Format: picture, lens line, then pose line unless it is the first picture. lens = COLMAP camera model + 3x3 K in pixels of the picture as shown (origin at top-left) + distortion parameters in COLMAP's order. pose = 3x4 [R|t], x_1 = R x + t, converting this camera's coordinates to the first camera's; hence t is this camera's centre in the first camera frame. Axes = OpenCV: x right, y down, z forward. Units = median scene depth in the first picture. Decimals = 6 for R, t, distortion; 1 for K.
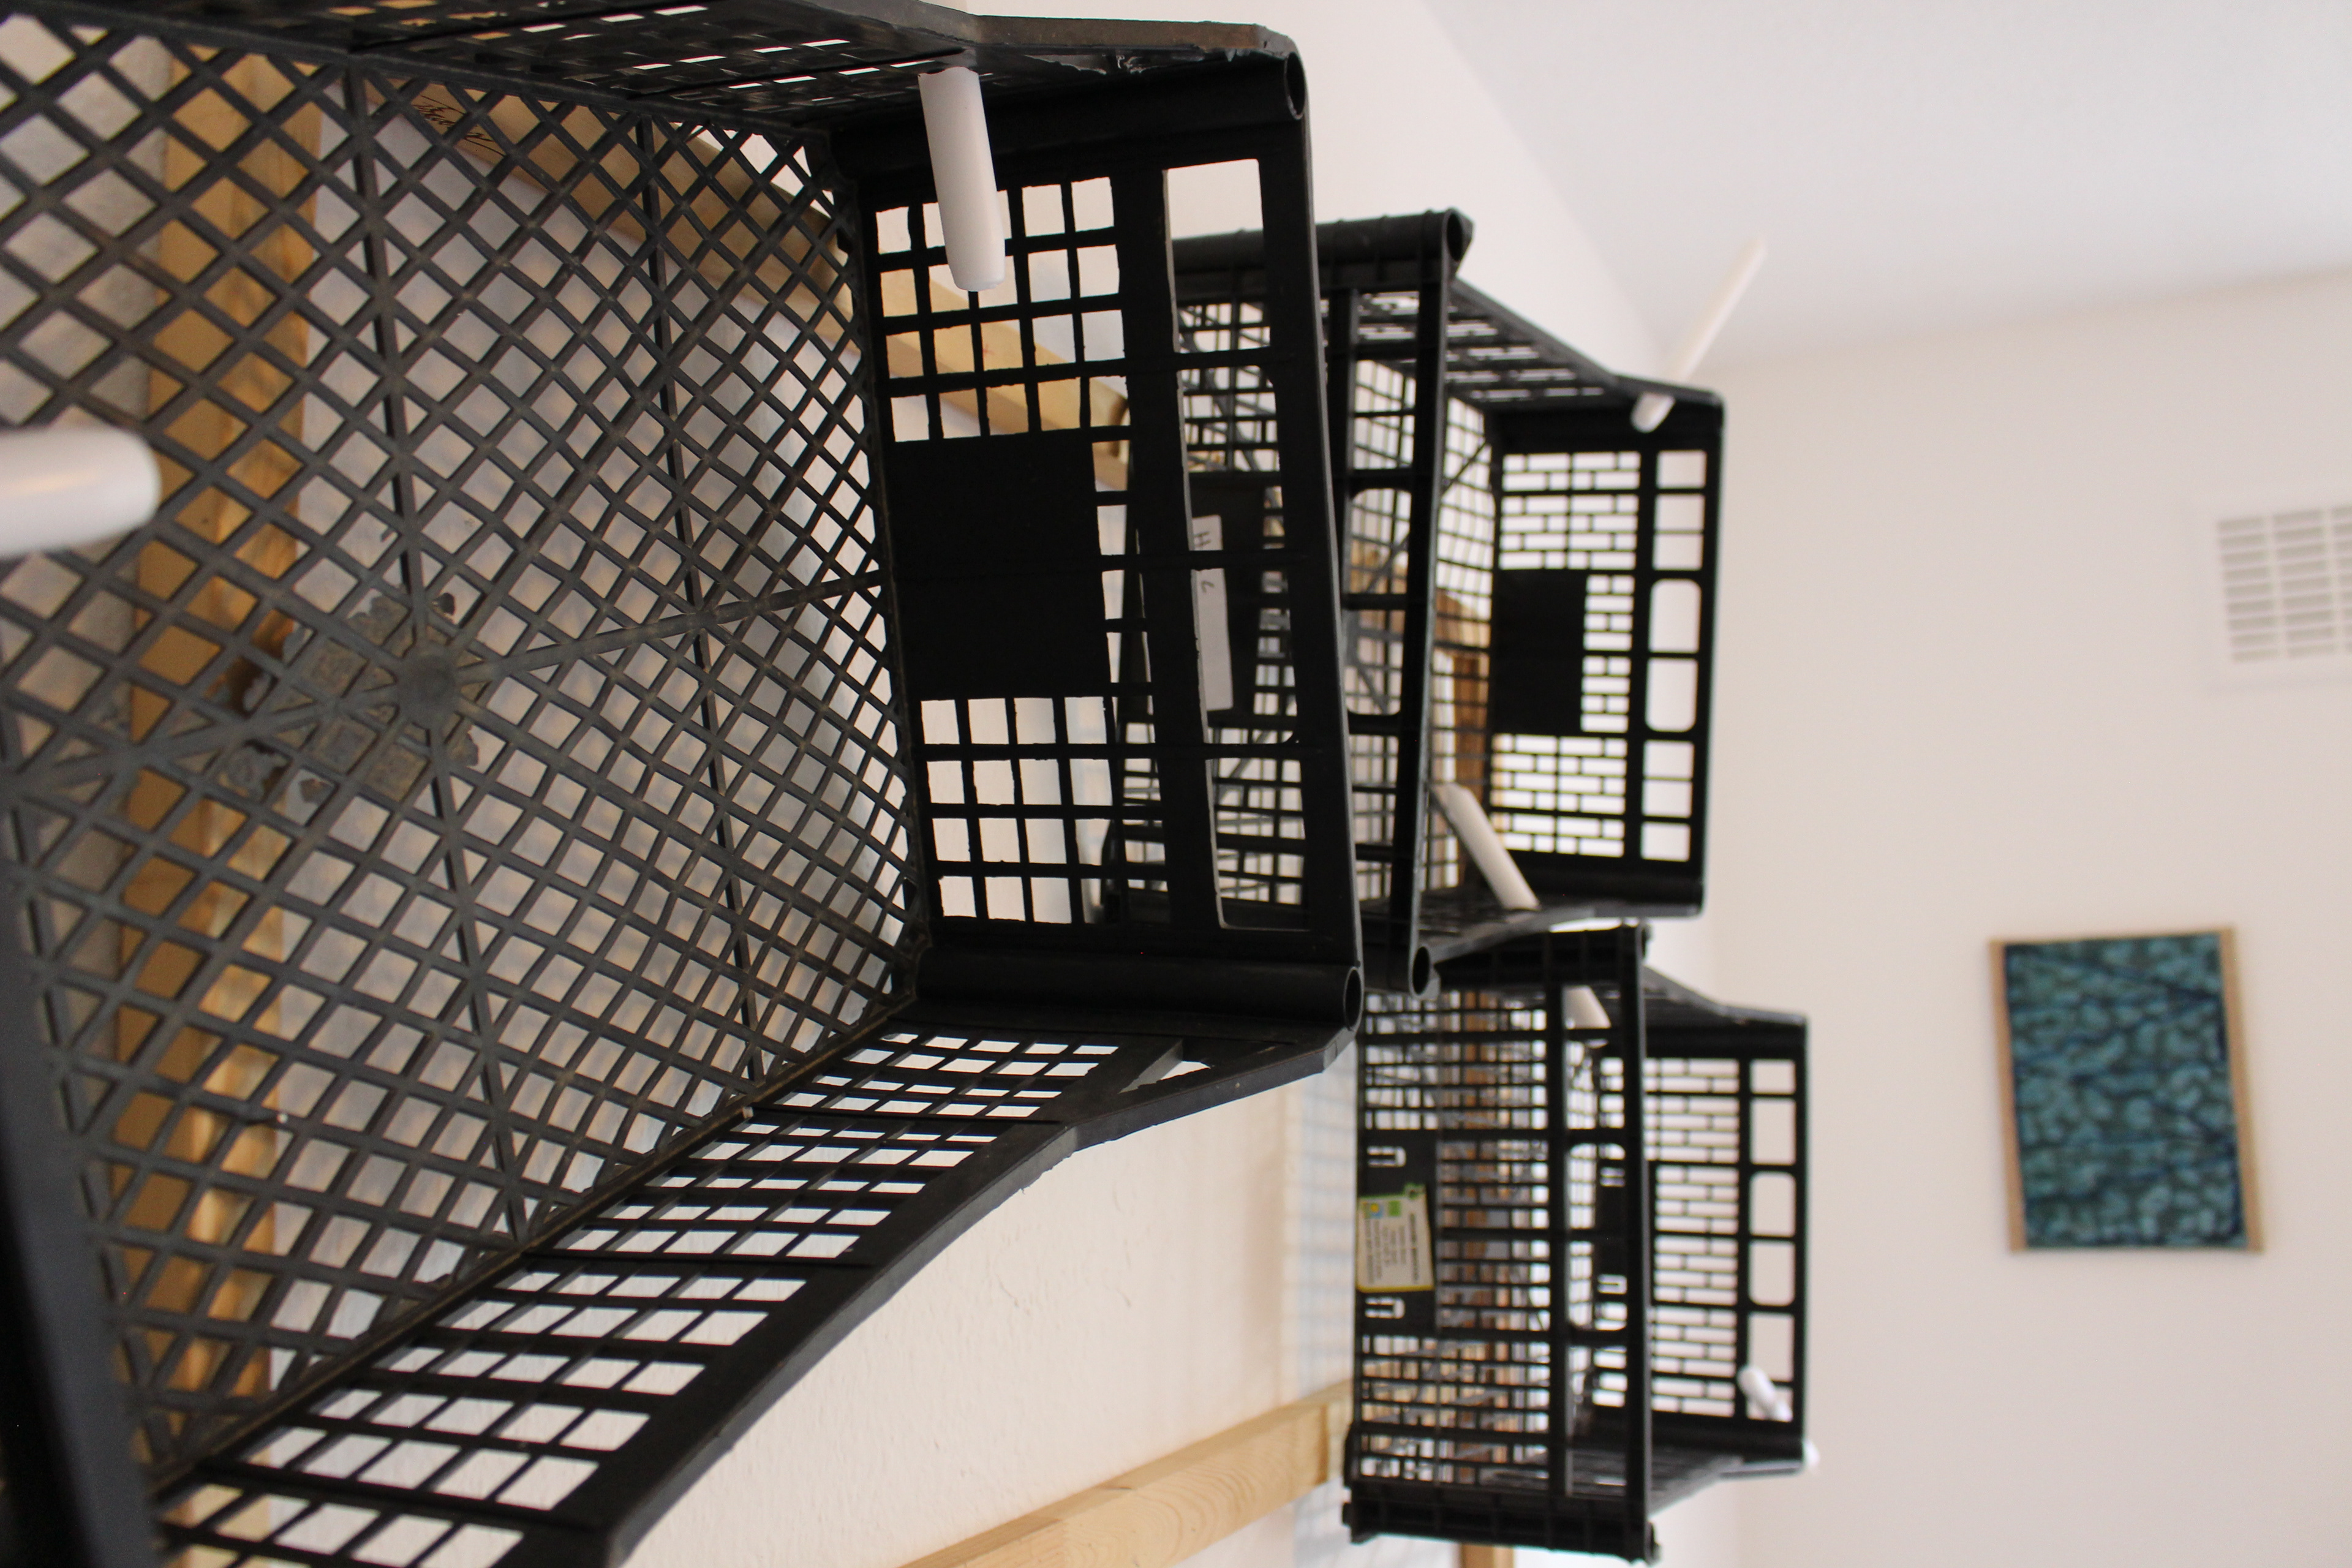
lens RADIAL K [[1929.6, 0, 1176.0], [0, 1929.6, 784.0], [0, 0, 1]] dist [-0.160111, 0.123088]
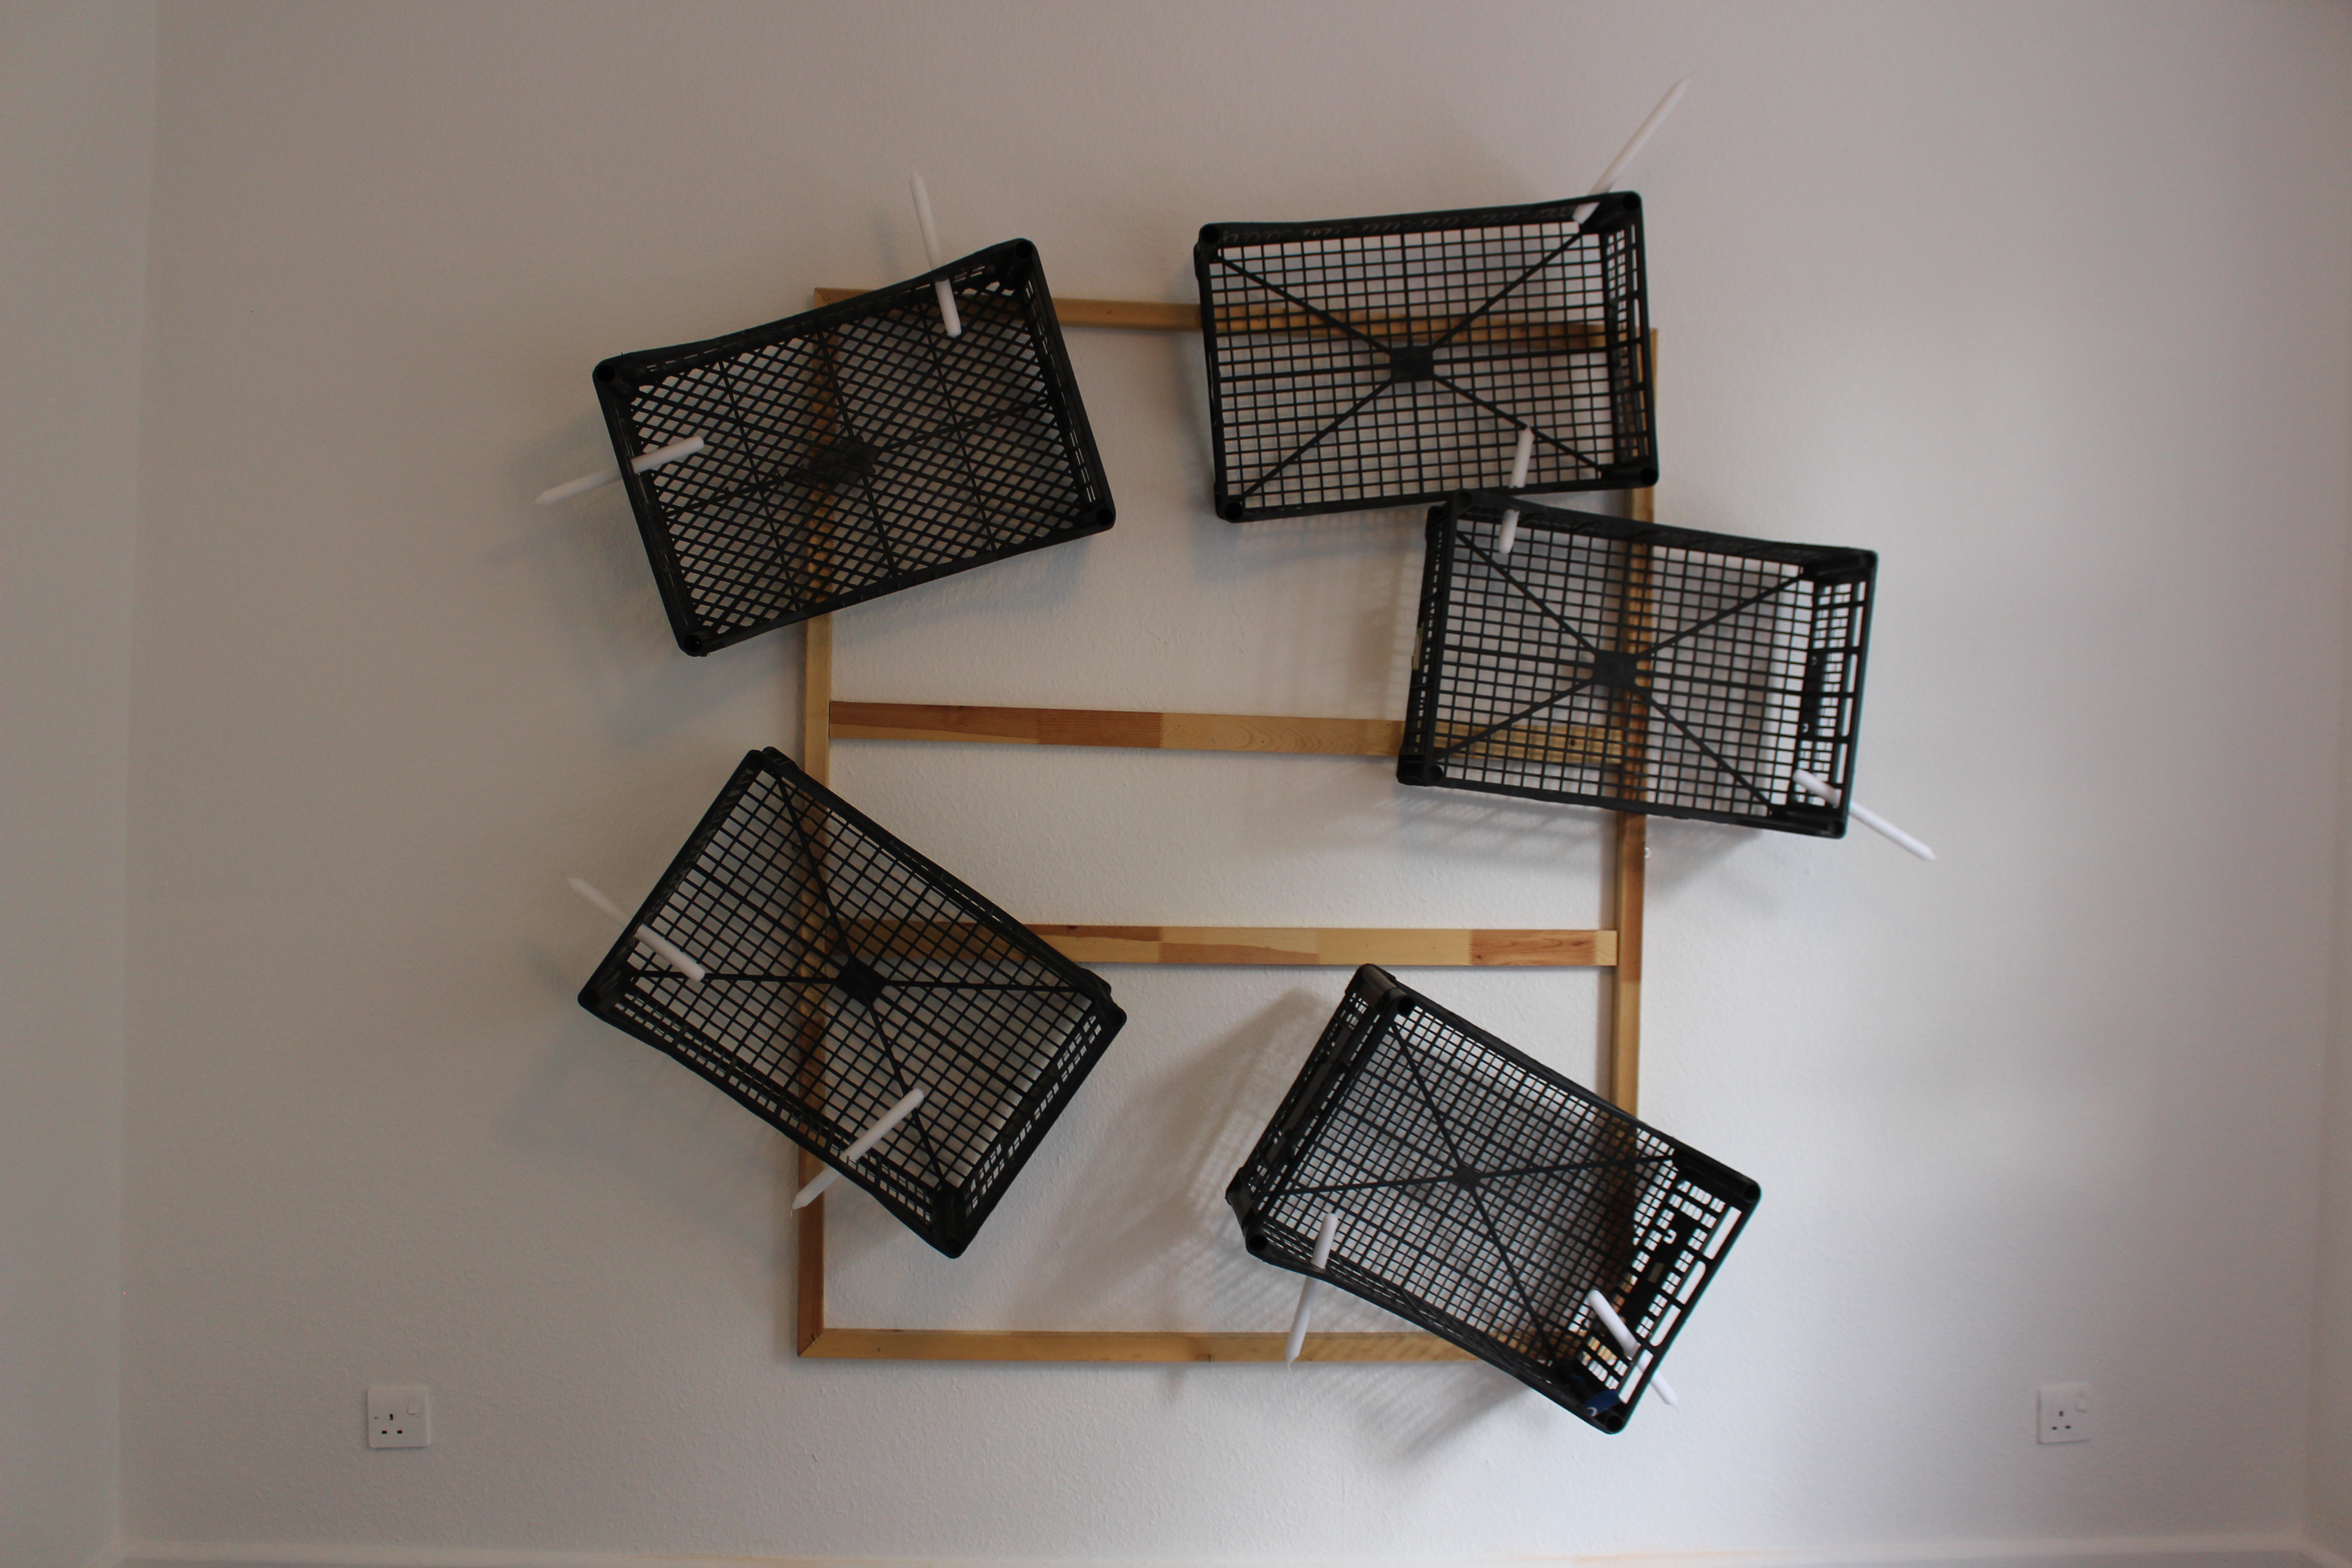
lens RADIAL K [[1929.6, 0, 1176.0], [0, 1929.6, 784.0], [0, 0, 1]] dist [-0.160111, 0.123088]
pose [[0.513138, 0.044238, -0.857166, 0.984275], [0.080955, 0.991724, 0.099646, 0.081956], [0.854480, -0.120524, 0.505310, -0.191146]]
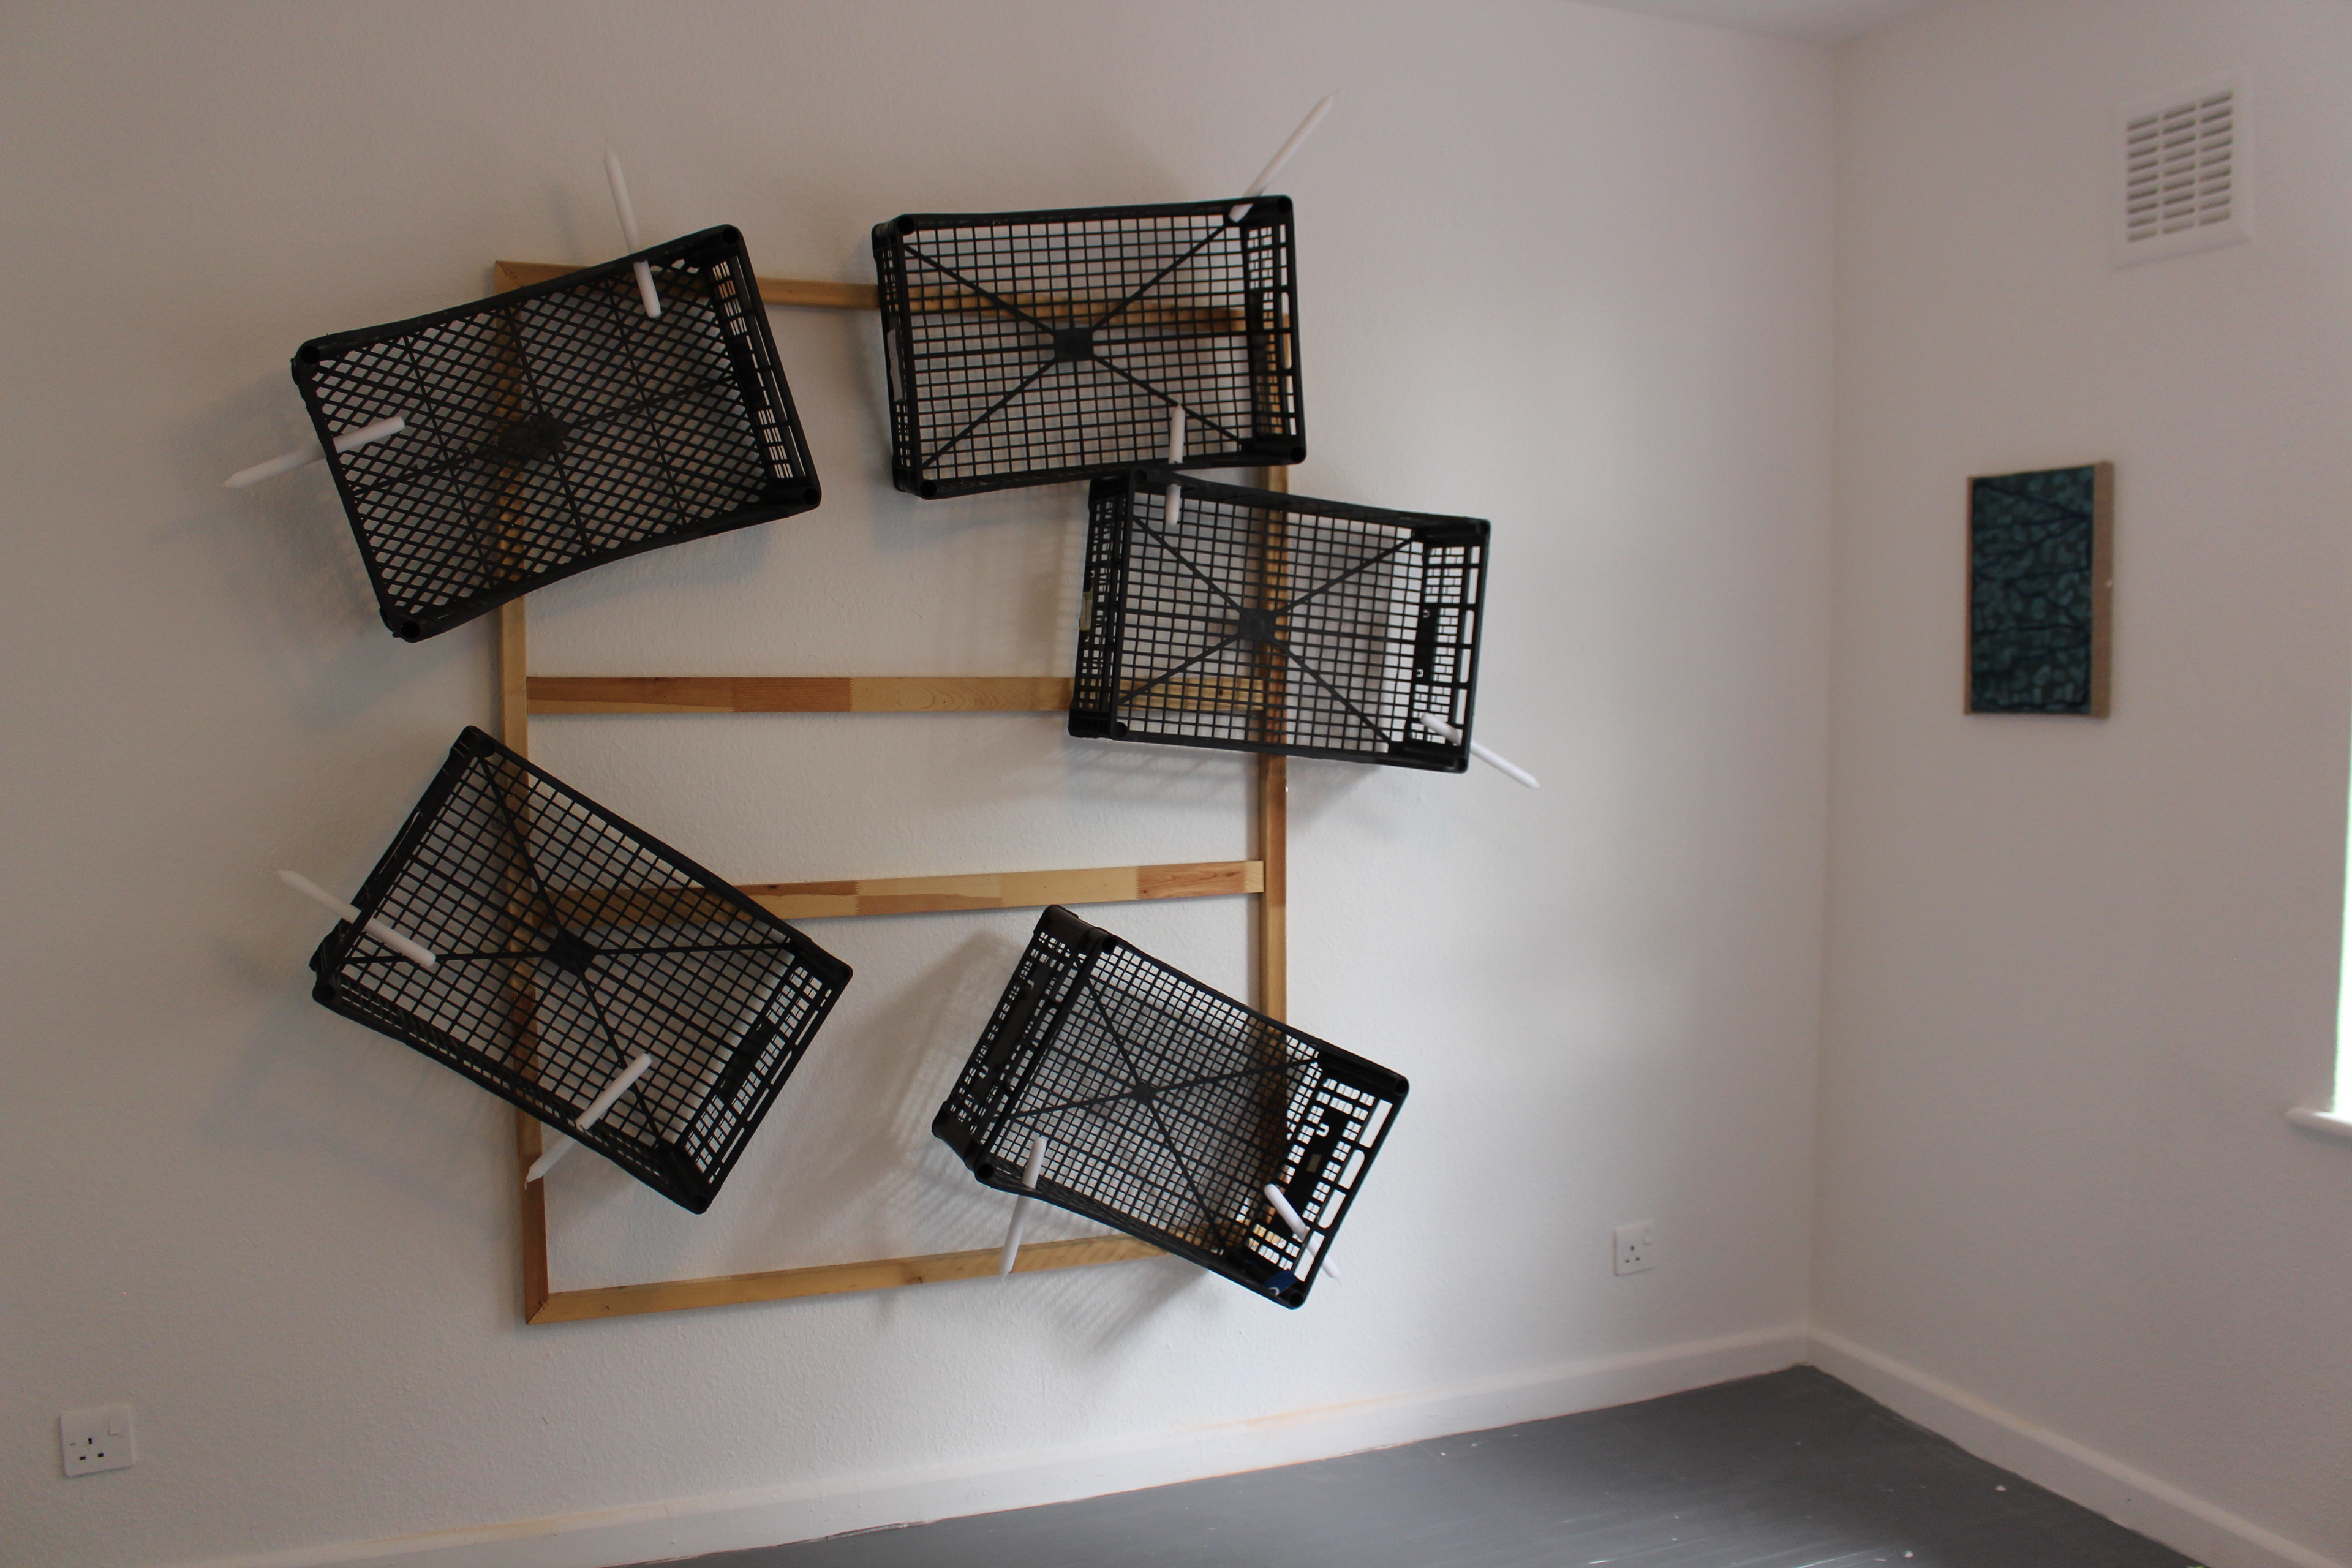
lens RADIAL K [[1929.6, 0, 1176.0], [0, 1929.6, 784.0], [0, 0, 1]] dist [-0.160111, 0.123088]
pose [[0.747168, 0.063140, -0.661629, 0.941568], [0.075152, 0.981067, 0.178492, 0.019162], [0.660373, -0.183086, 0.728277, -0.366009]]
